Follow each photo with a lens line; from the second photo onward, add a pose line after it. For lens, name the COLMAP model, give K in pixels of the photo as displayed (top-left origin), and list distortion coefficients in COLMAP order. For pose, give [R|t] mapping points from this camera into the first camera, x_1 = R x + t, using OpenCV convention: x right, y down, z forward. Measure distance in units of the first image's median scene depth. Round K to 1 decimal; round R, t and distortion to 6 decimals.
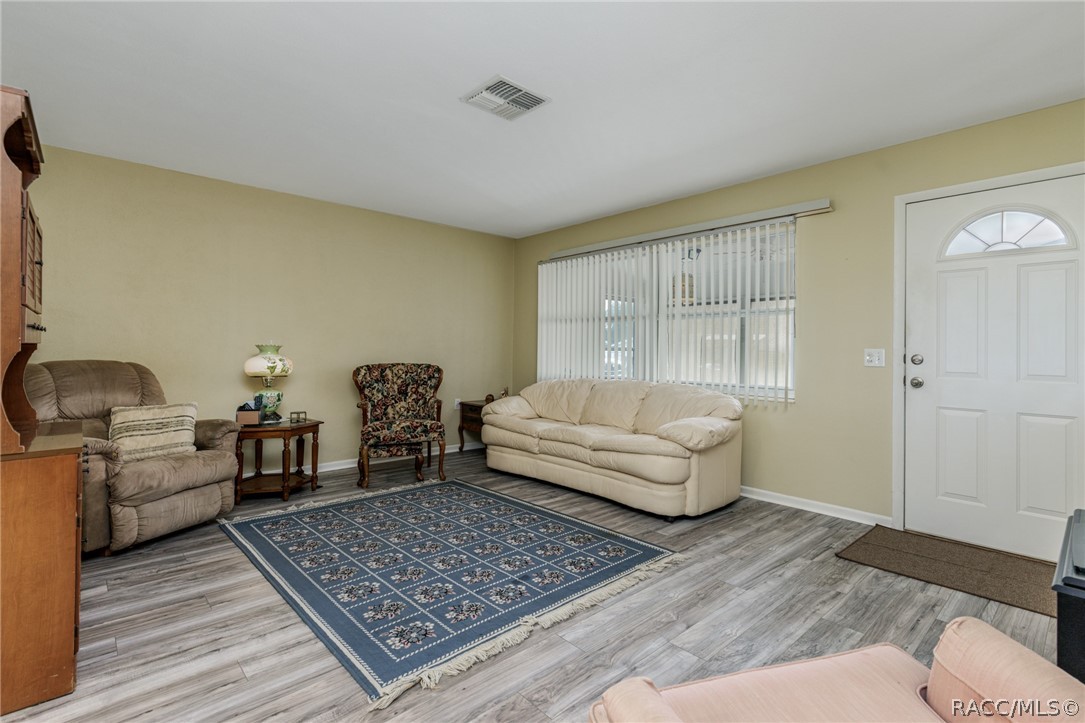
lens RADIAL K [[498.1, 0, 550.1], [0, 498.1, 360.6], [0, 0, 1]] dist [0.010279, -0.000936]
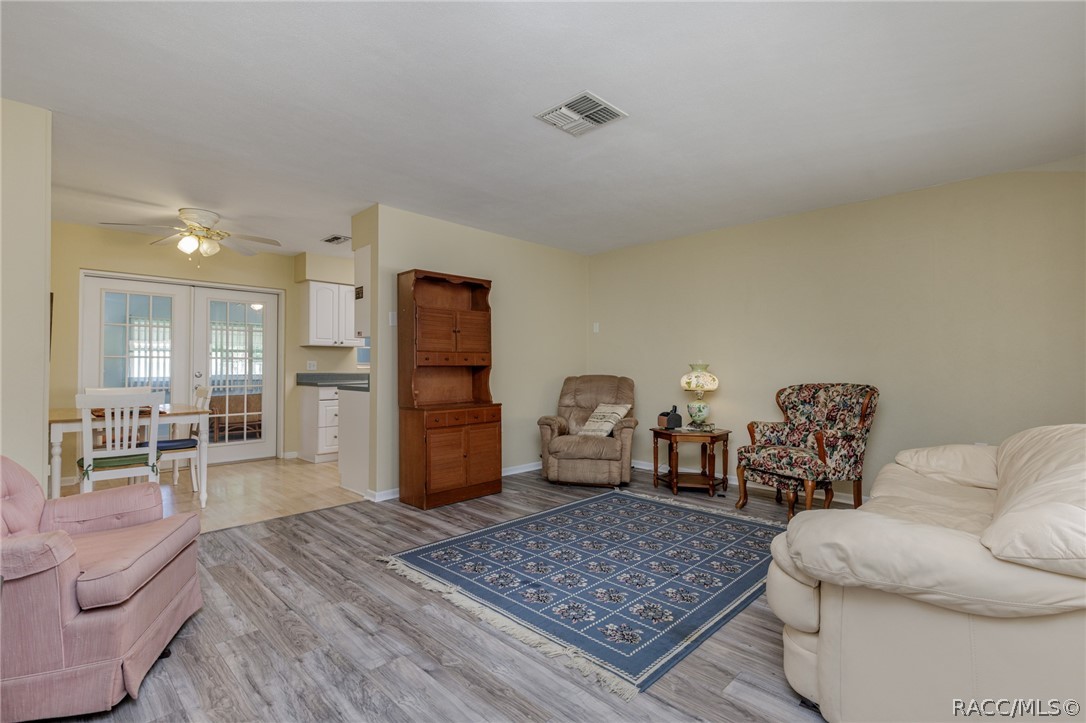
lens RADIAL K [[498.6, 0, 549.2], [0, 498.6, 358.6], [0, 0, 1]] dist [0.010279, -0.000936]
pose [[0.066977, -0.027877, -0.997365, 0.766142], [-0.019742, 0.999377, -0.029259, -0.003229], [0.997559, 0.021649, 0.066384, 0.731171]]
